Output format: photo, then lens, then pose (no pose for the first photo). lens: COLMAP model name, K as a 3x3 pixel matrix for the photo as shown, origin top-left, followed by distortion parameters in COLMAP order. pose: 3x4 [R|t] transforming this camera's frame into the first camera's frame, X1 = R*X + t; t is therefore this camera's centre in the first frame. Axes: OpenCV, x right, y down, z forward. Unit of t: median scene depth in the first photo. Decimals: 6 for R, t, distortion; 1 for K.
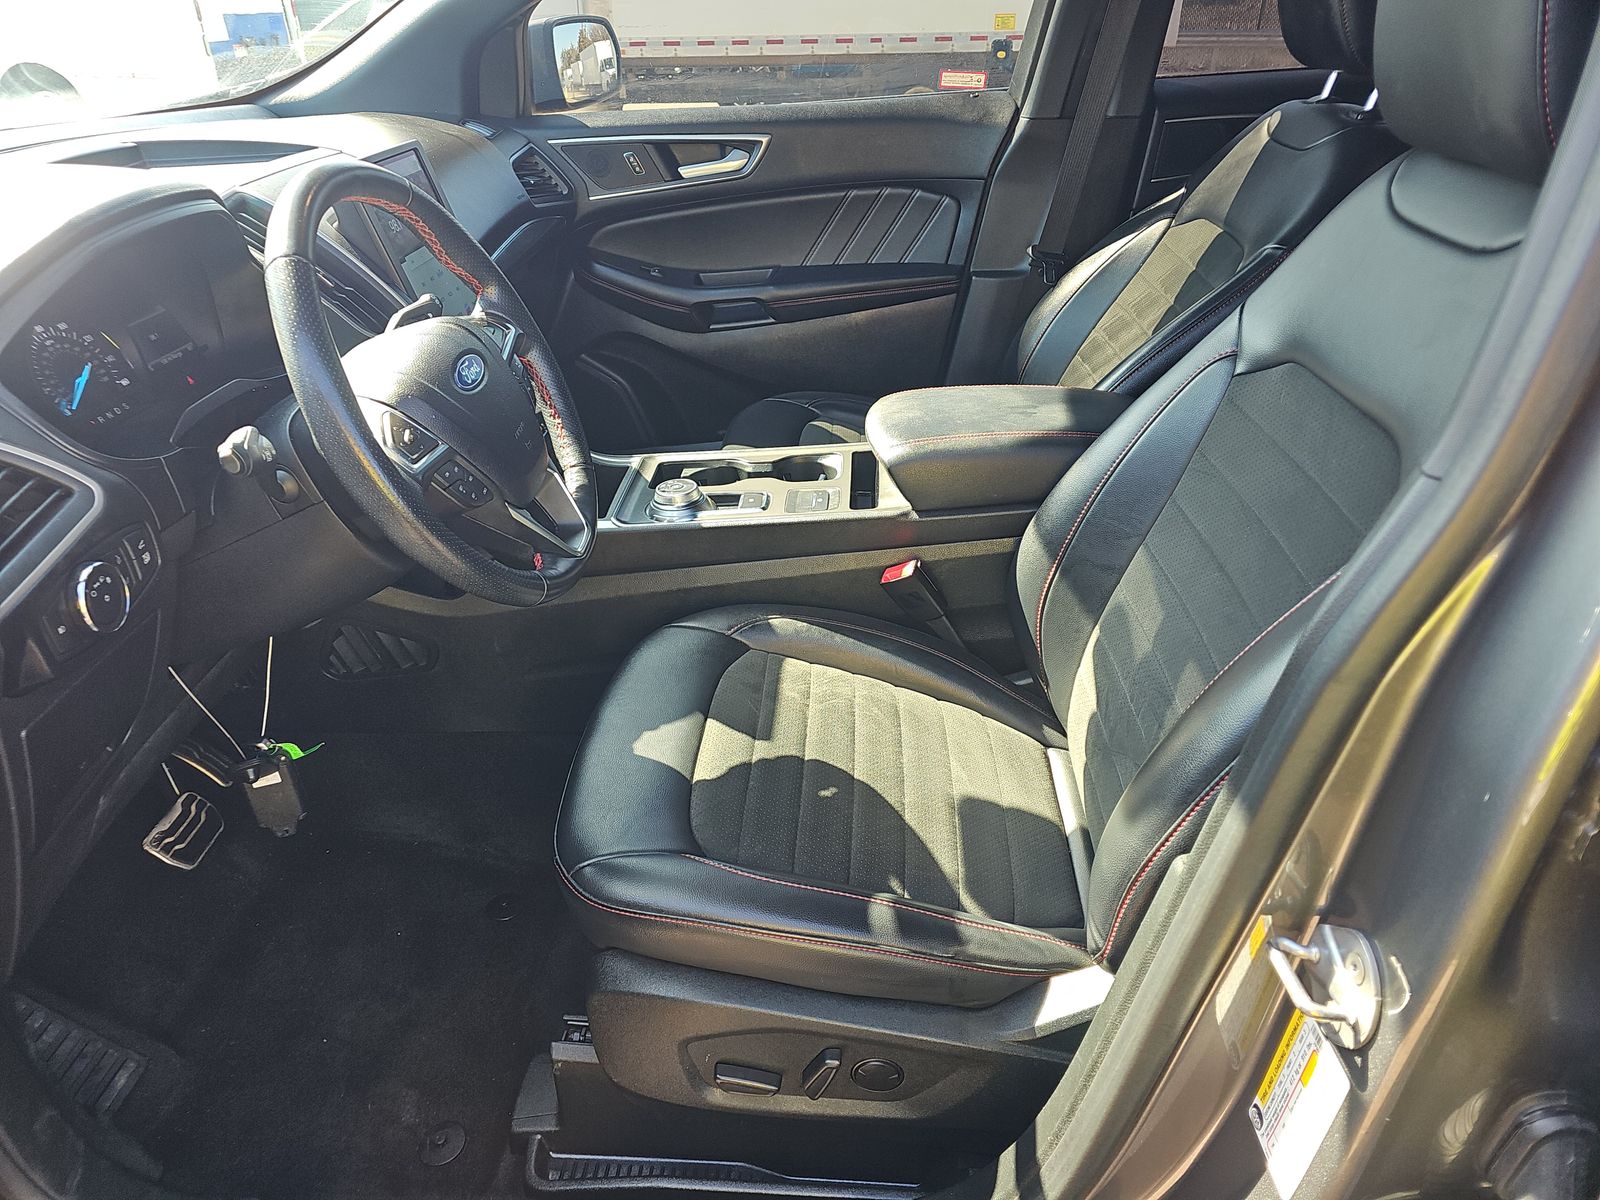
lens RADIAL K [[1057.4, 0, 789.9], [0, 1057.4, 606.5], [0, 0, 1]] dist [0.029327, -0.021106]
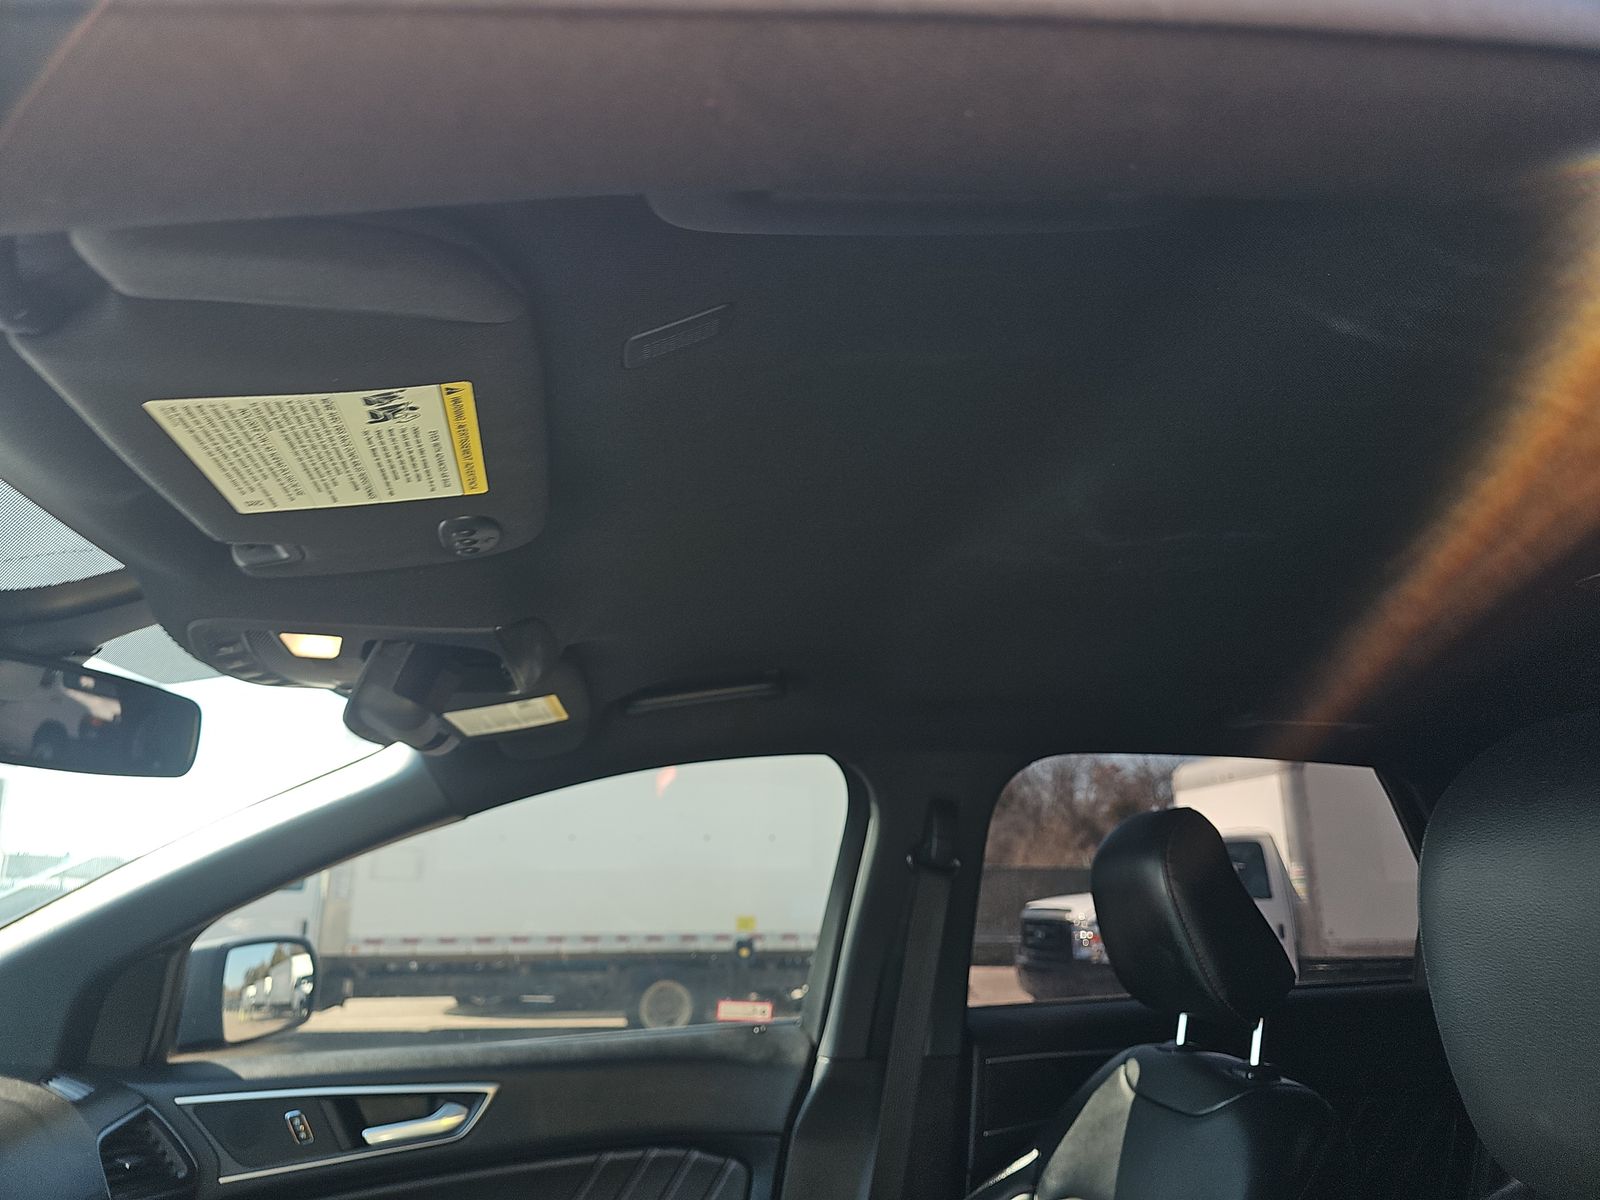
lens RADIAL K [[1057.4, 0, 794.7], [0, 1057.4, 601.3], [0, 0, 1]] dist [0.029327, -0.021106]
pose [[0.973930, 0.075669, 0.213857, -0.002051], [0.099018, 0.706378, -0.700875, -0.131346], [-0.204098, 0.703779, 0.680470, 0.194695]]
